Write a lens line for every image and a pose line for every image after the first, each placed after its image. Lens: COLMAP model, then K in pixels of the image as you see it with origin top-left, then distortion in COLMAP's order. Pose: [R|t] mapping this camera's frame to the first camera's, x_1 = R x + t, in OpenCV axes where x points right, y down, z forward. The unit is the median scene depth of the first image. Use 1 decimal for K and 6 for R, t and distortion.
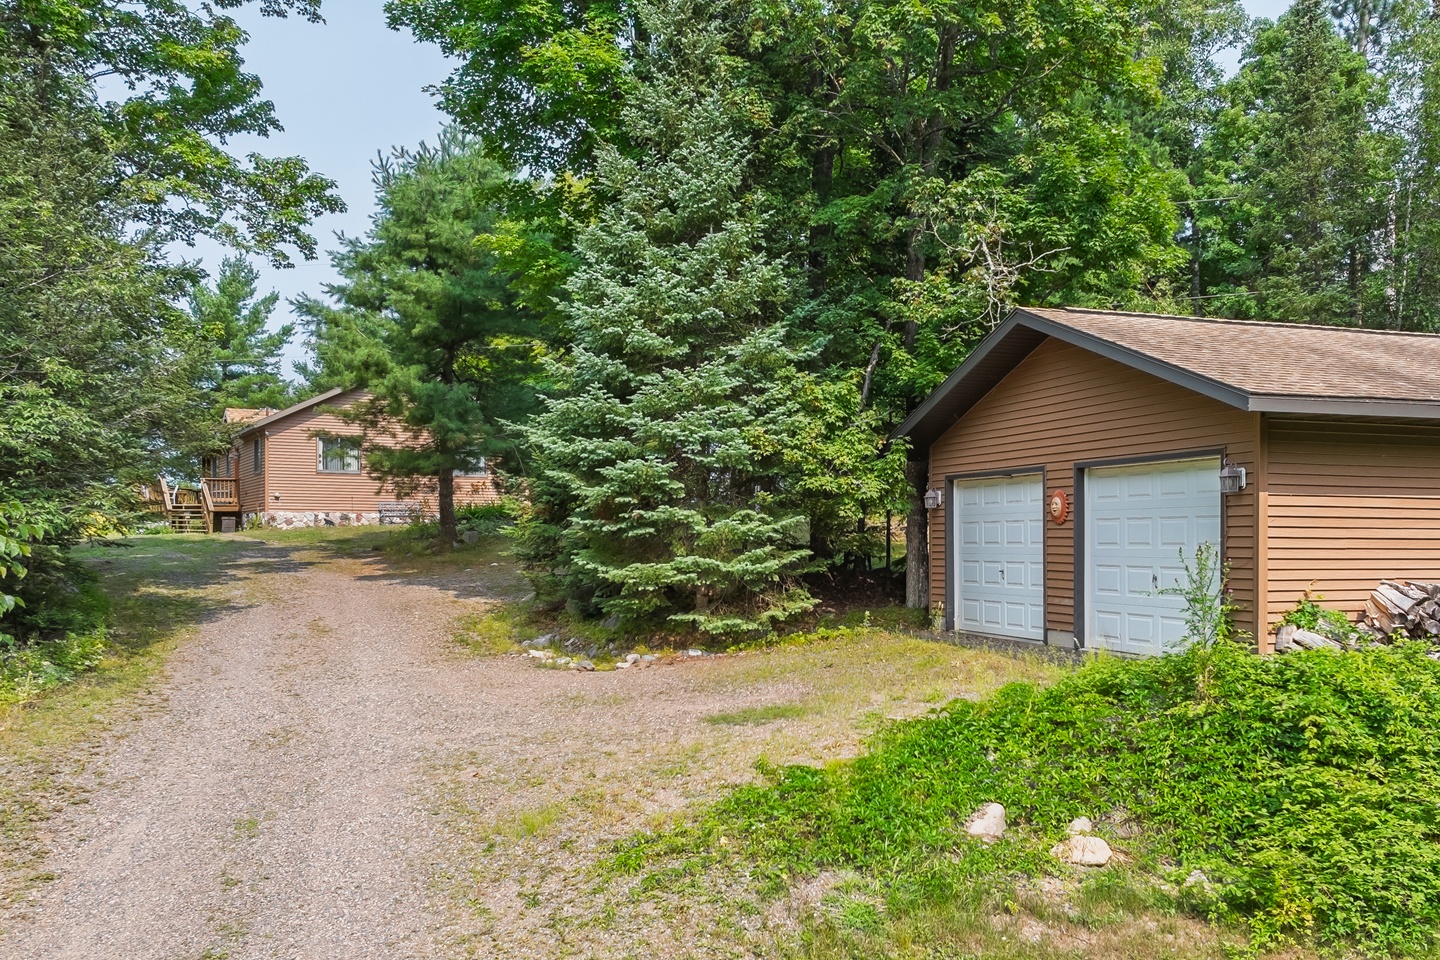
lens RADIAL K [[1264.2, 0, 777.7], [0, 1264.2, 485.8], [0, 0, 1]] dist [0.006183, 0.002260]
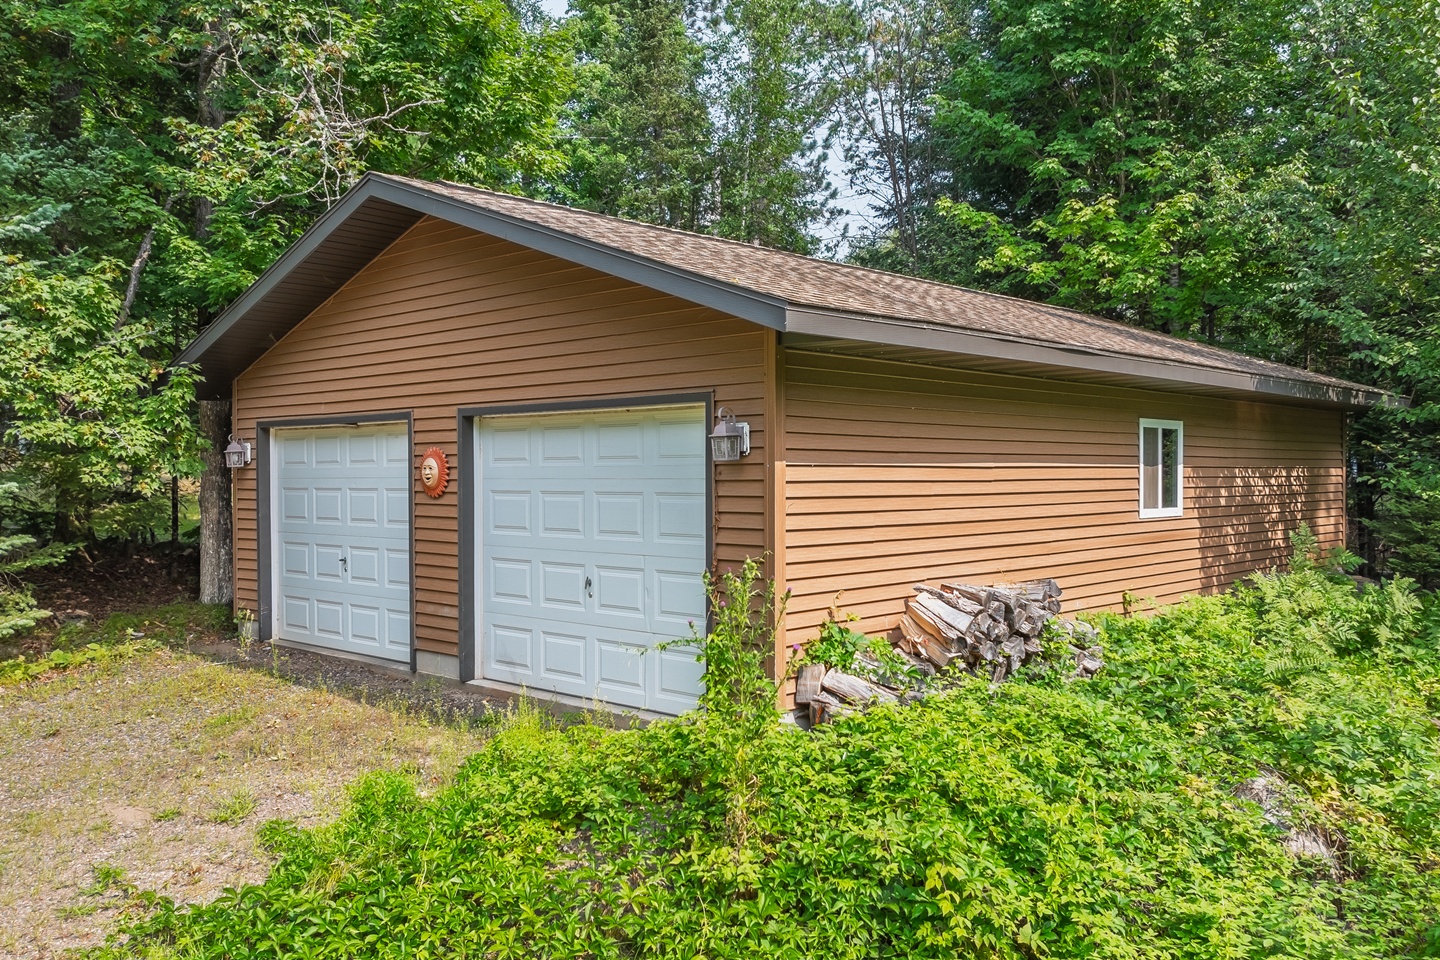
lens RADIAL K [[1264.2, 0, 777.7], [0, 1264.2, 485.8], [0, 0, 1]] dist [0.006183, 0.002260]
pose [[0.868277, -0.012552, 0.495921, 0.038922], [-0.010176, 0.999019, 0.043102, -0.006473], [-0.495975, -0.042470, 0.867297, 0.274992]]
